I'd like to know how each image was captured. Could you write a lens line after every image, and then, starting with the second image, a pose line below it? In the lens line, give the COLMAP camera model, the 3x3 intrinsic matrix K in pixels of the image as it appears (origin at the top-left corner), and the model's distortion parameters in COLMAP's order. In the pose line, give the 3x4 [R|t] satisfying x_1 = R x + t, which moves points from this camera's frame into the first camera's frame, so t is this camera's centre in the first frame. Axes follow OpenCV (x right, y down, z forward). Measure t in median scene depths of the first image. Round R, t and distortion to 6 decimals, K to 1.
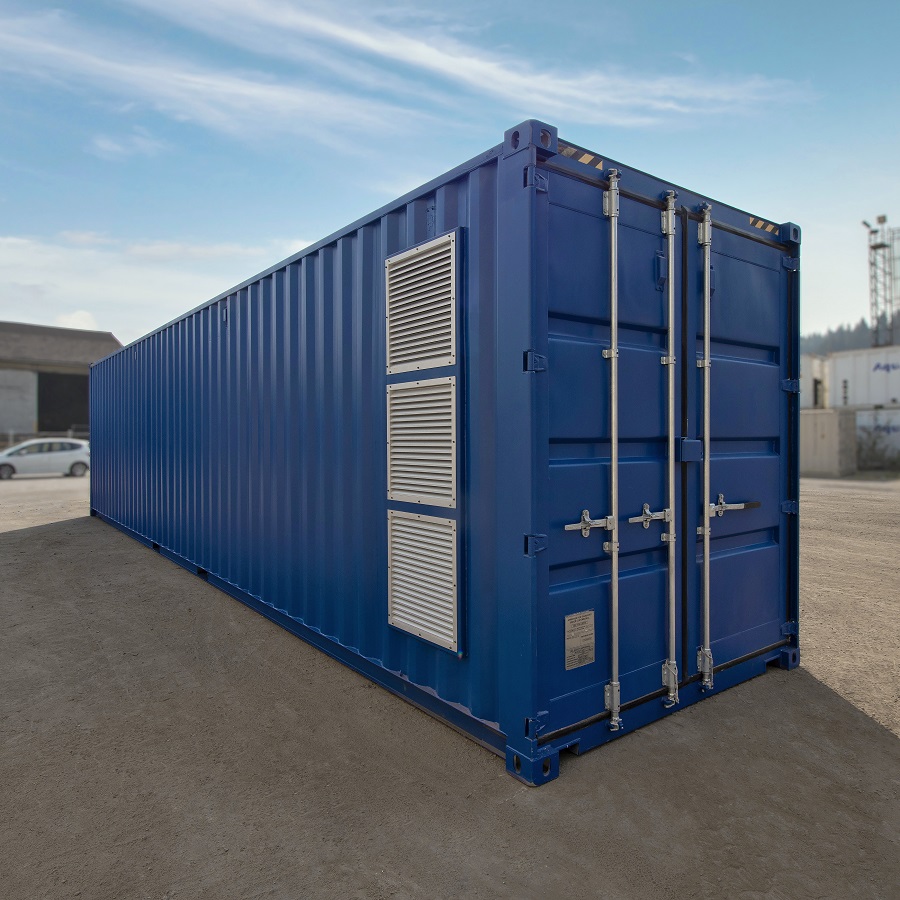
lens RADIAL K [[660.2, 0, 450.0], [0, 660.2, 450.0], [0, 0, 1]] dist [-0.000571, -0.000525]
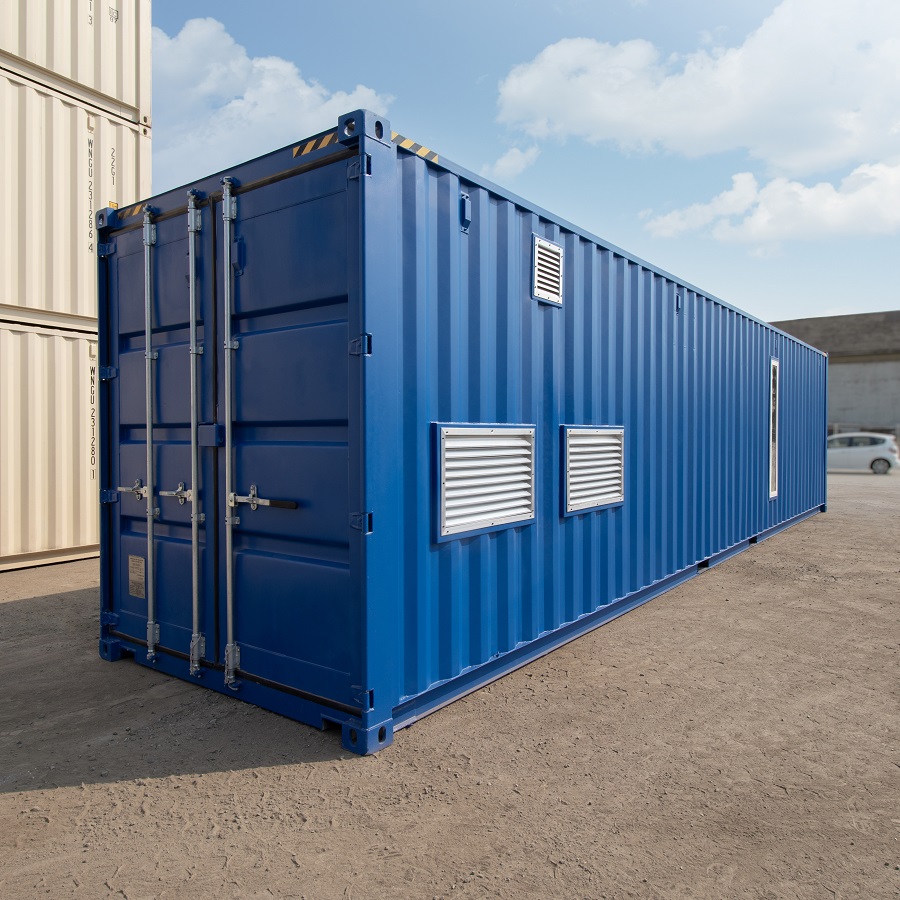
lens RADIAL K [[693.2, 0, 450.0], [0, 693.2, 450.0], [0, 0, 1]] dist [-0.002937, -0.003686]
pose [[0.272245, 0.025522, -0.961889, 1.036947], [-0.019480, 0.999589, 0.021009, -0.004833], [0.962031, 0.013019, 0.272631, 0.747118]]
